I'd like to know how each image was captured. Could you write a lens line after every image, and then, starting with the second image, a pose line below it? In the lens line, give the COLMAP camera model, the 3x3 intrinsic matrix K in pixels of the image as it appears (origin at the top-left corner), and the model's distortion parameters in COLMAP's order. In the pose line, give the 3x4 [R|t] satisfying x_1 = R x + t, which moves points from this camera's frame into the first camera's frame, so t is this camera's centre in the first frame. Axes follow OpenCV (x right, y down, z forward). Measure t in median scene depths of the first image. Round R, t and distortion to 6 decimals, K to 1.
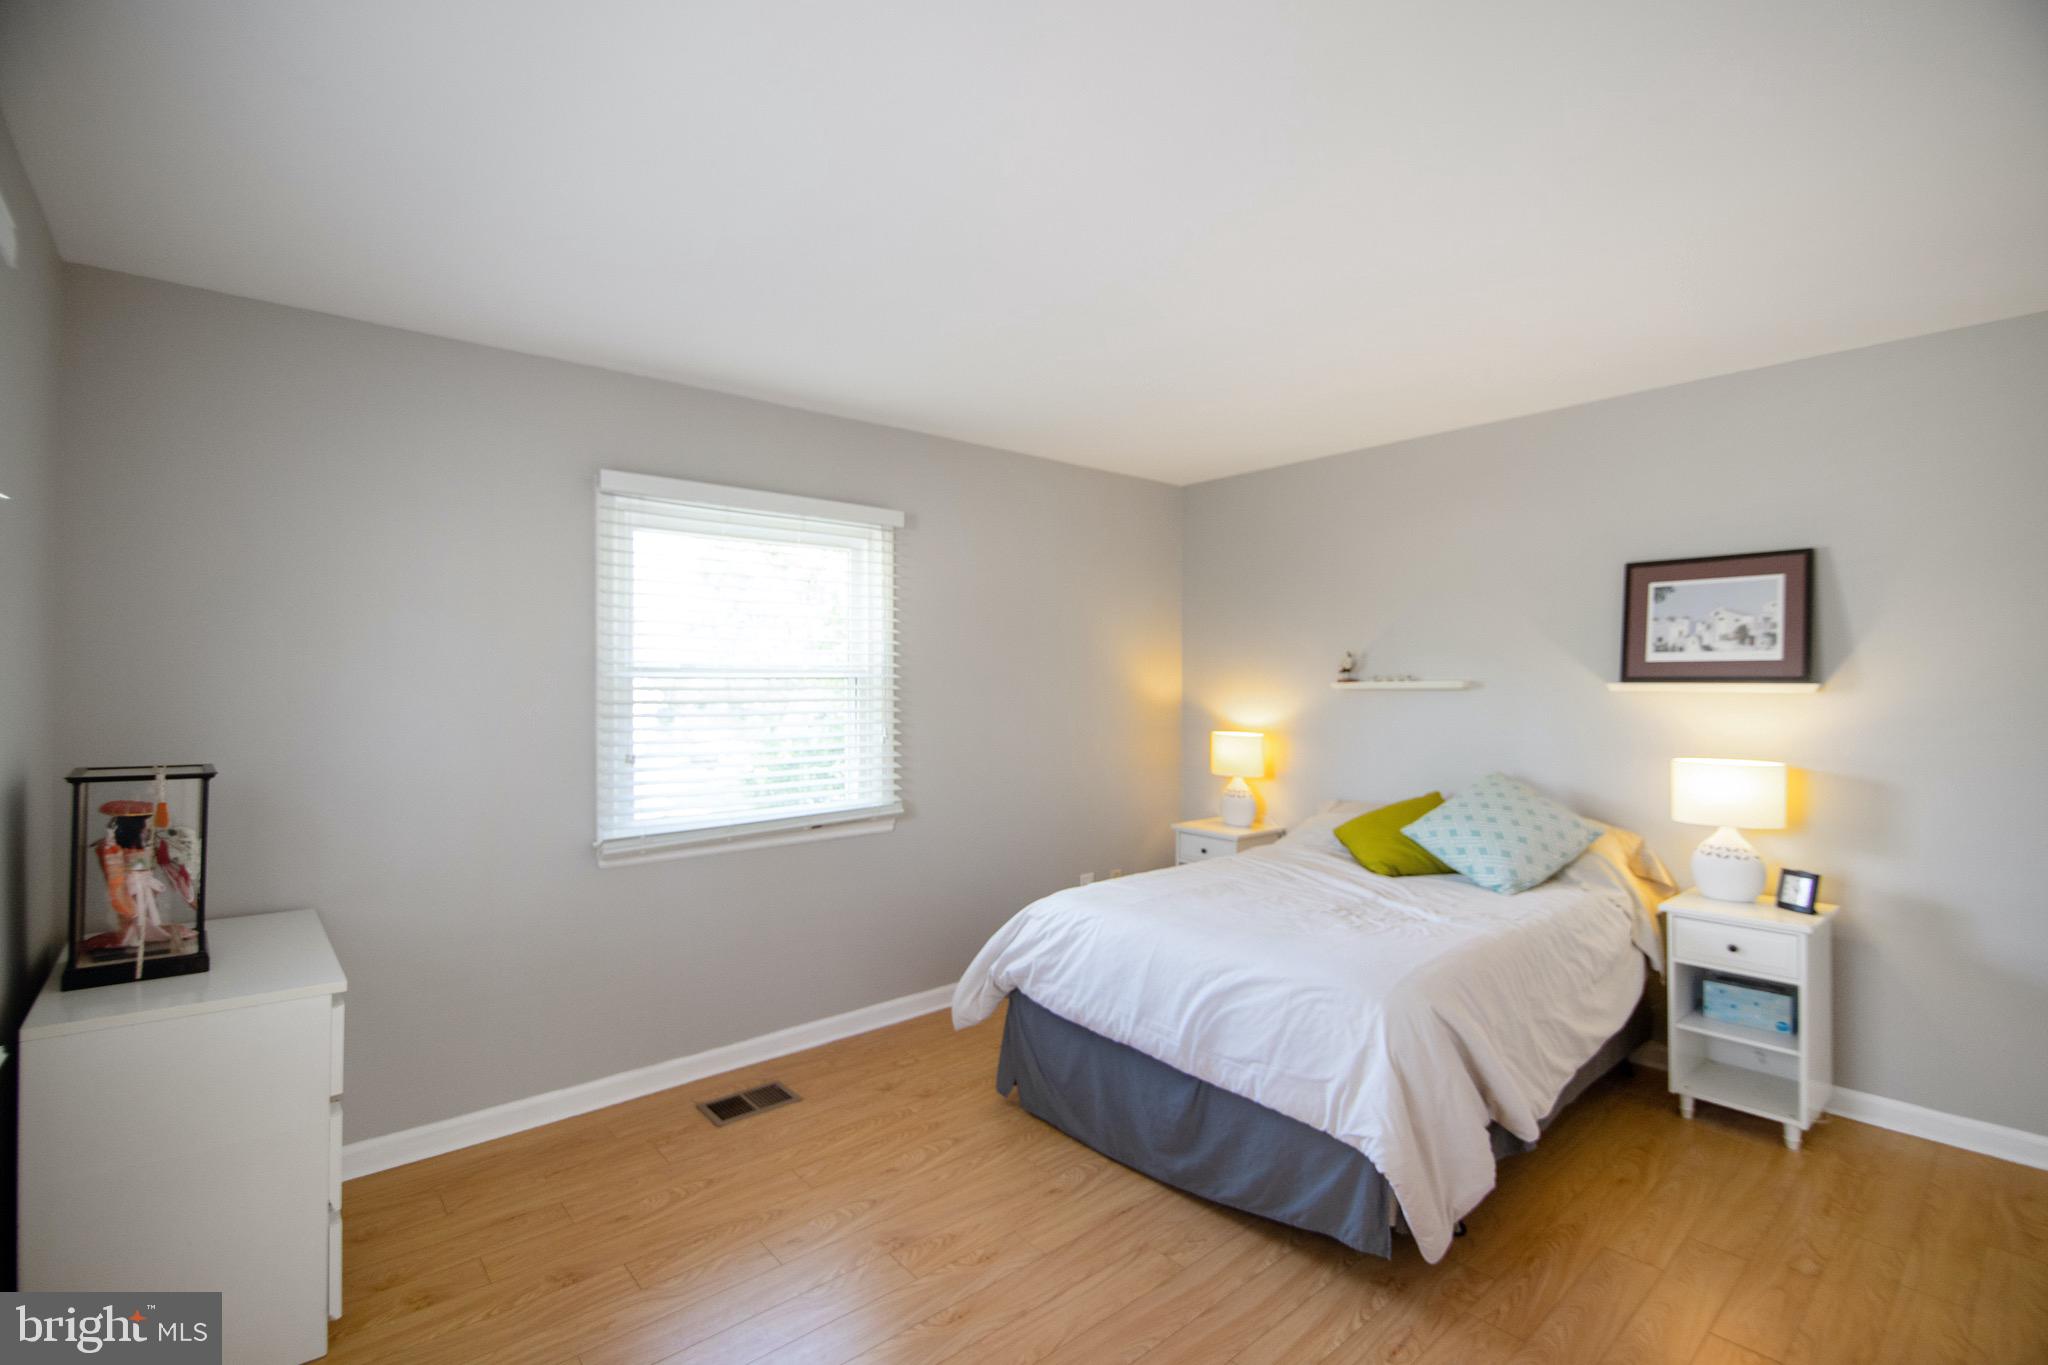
lens RADIAL K [[928.4, 0, 1023.5], [0, 928.4, 652.8], [0, 0, 1]] dist [-0.022985, -0.000304]
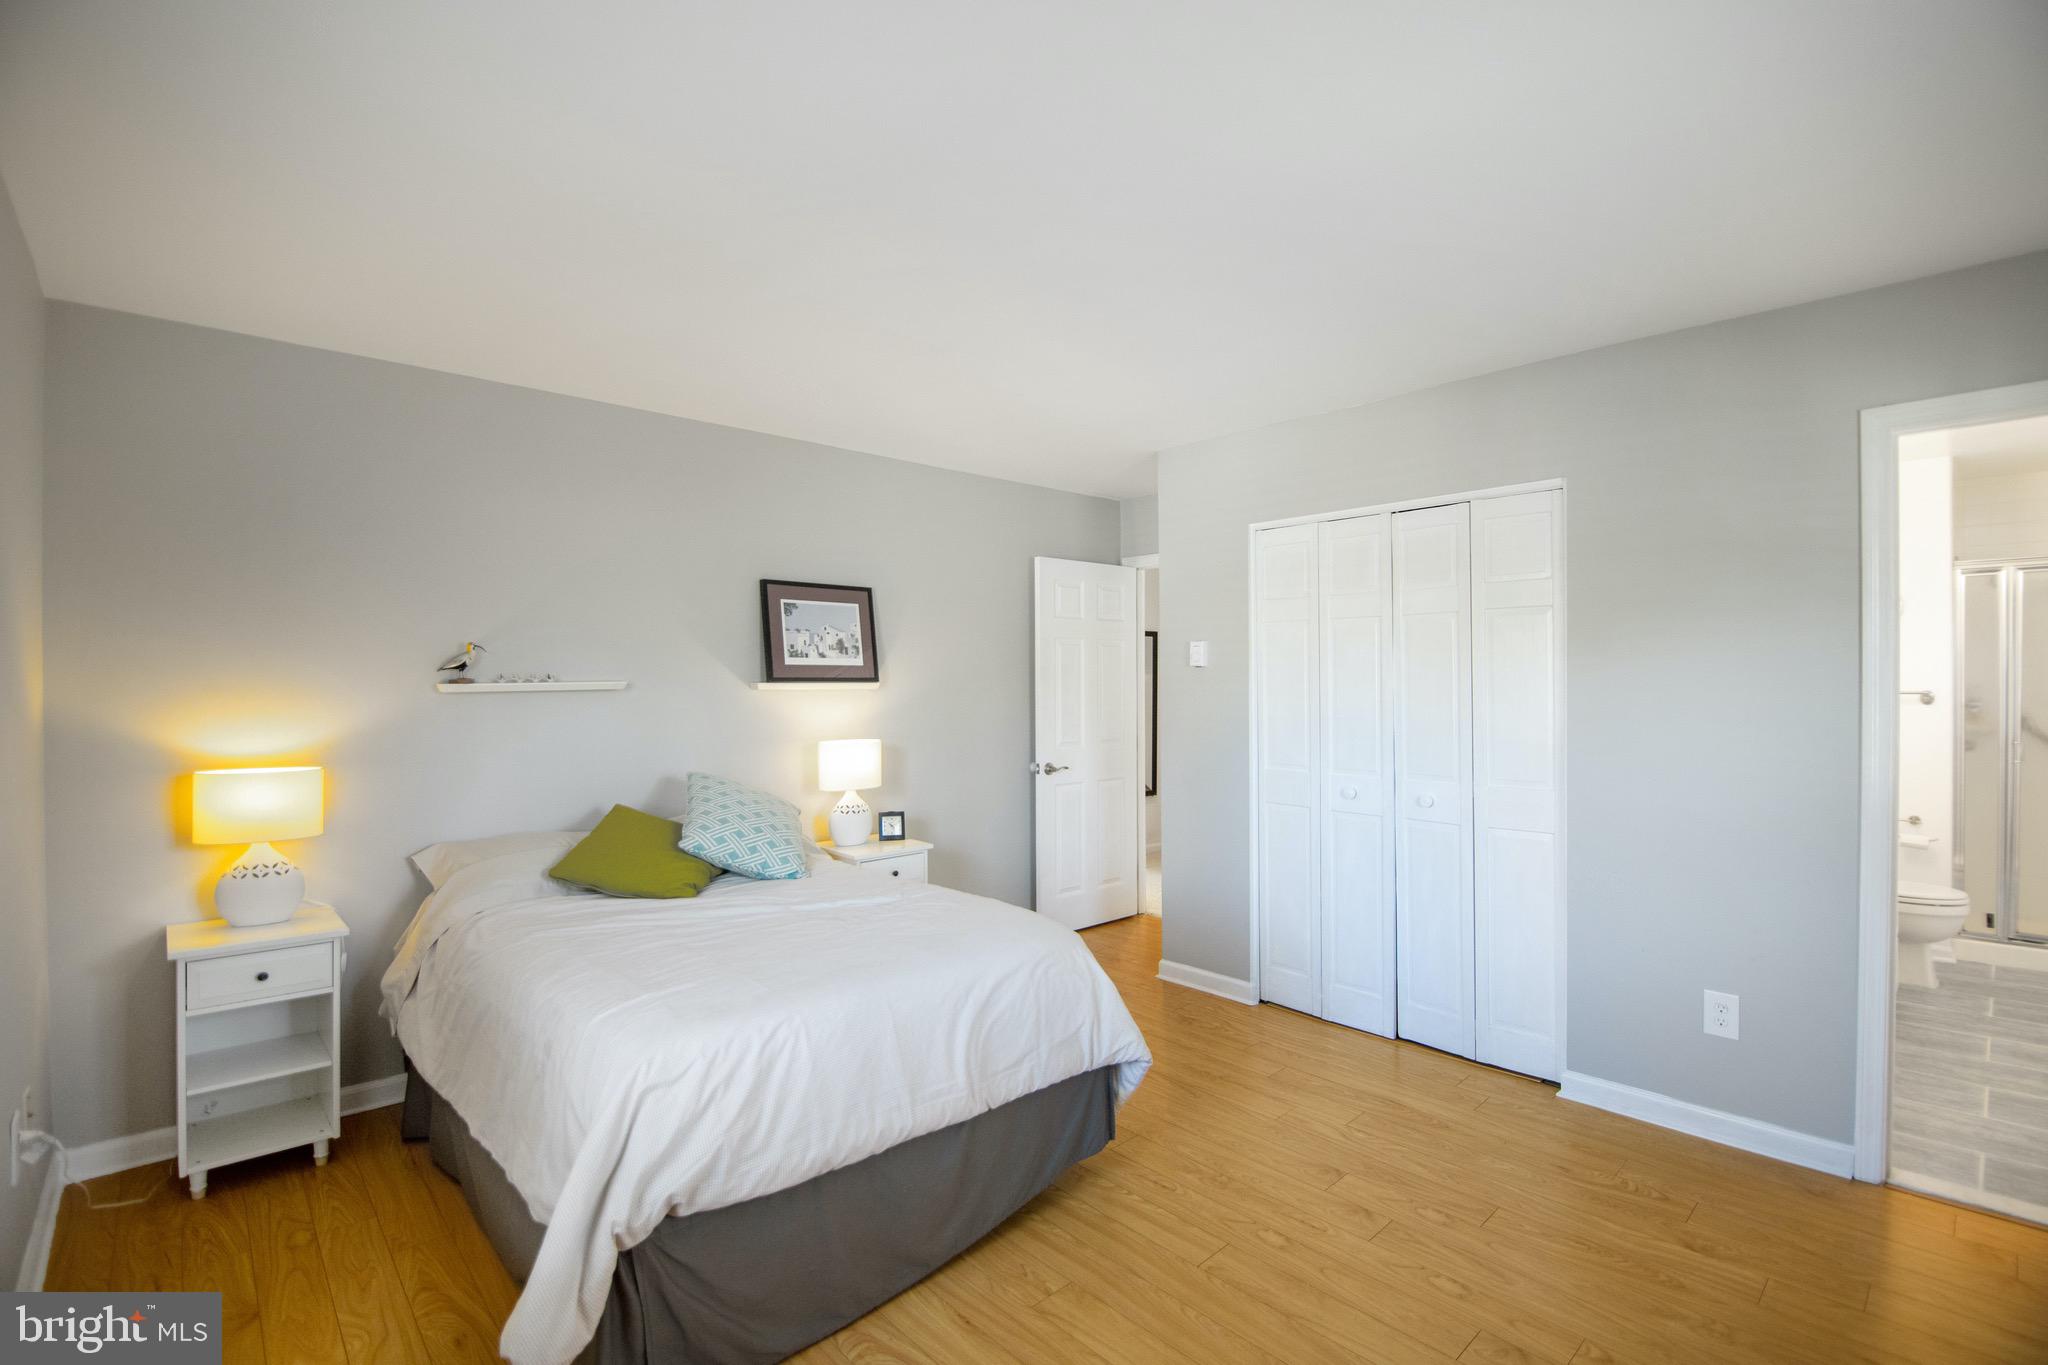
lens RADIAL K [[912.1, 0, 1027.1], [0, 912.1, 688.5], [0, 0, 1]] dist [-0.018272, -0.000255]
pose [[-0.041842, -0.005337, 0.999110, -0.556108], [-0.023667, 0.999710, 0.004349, 0.030029], [-0.998844, -0.023464, -0.041957, 0.793360]]
